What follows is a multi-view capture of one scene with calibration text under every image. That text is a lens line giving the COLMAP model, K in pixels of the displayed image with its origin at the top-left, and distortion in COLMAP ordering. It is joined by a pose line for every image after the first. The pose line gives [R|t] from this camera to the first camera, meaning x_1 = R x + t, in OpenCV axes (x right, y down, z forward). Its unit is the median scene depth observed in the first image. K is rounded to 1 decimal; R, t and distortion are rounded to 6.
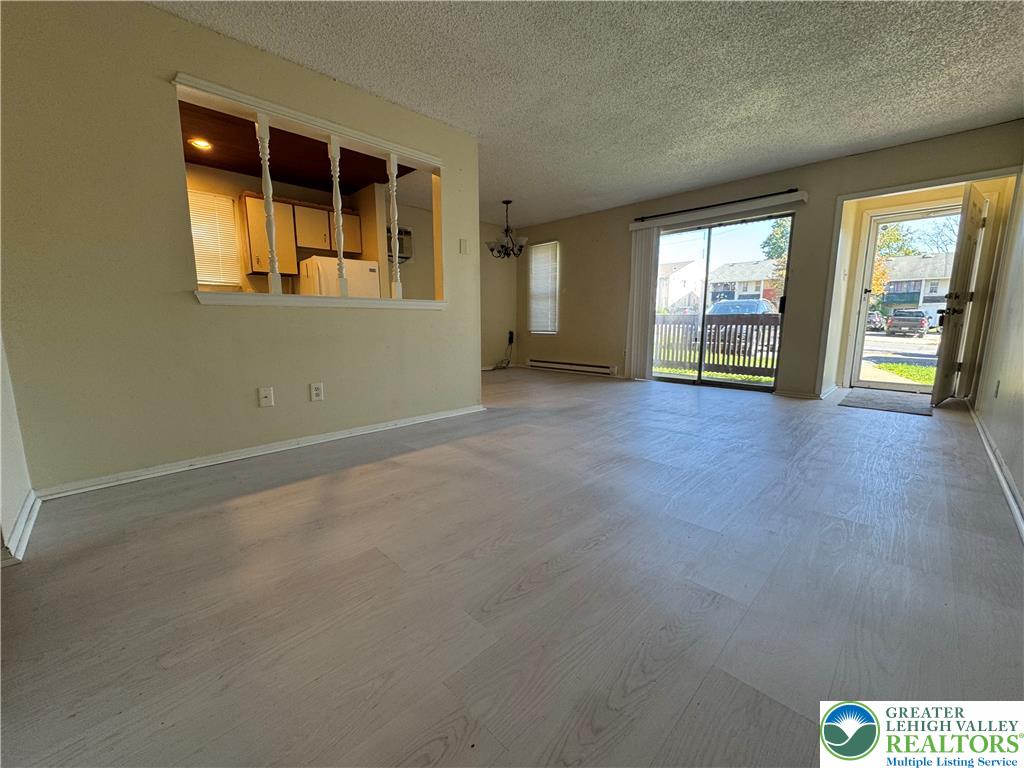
lens RADIAL K [[409.6, 0, 510.9], [0, 409.6, 383.0], [0, 0, 1]] dist [-0.002849, -0.000178]
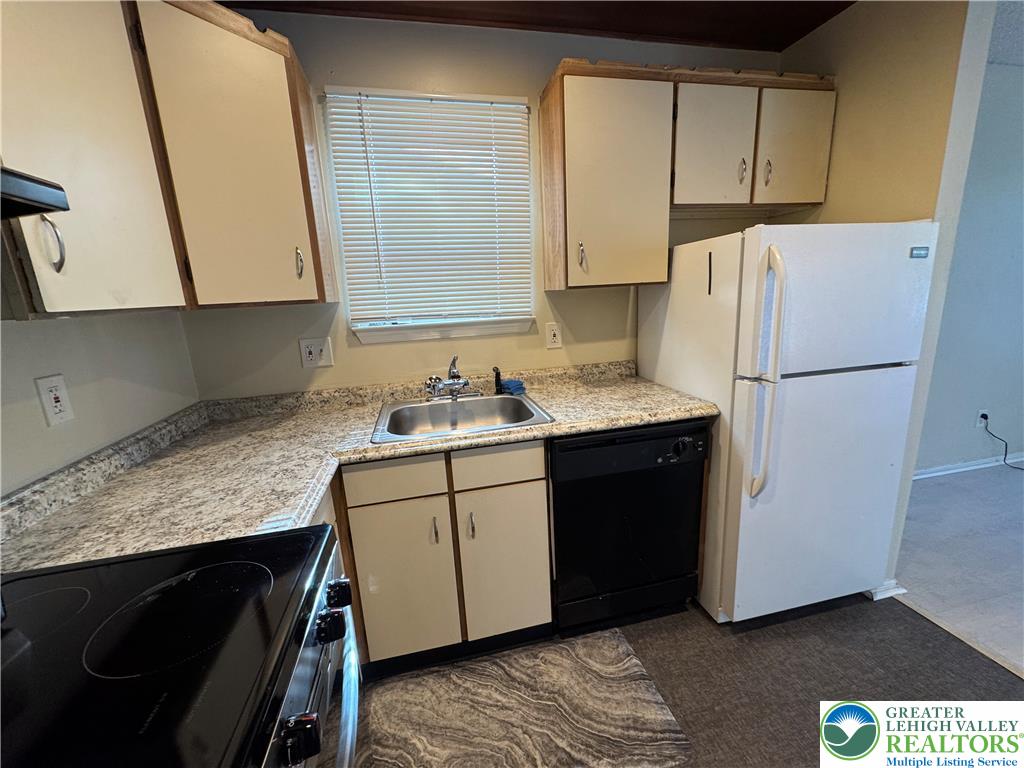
lens RADIAL K [[409.6, 0, 510.9], [0, 409.6, 383.0], [0, 0, 1]] dist [-0.002849, -0.000178]
pose [[0.848408, 0.078061, -0.523556, -0.469287], [-0.036798, 0.995371, 0.088778, -0.215524], [0.528063, -0.056054, 0.847353, 0.644007]]
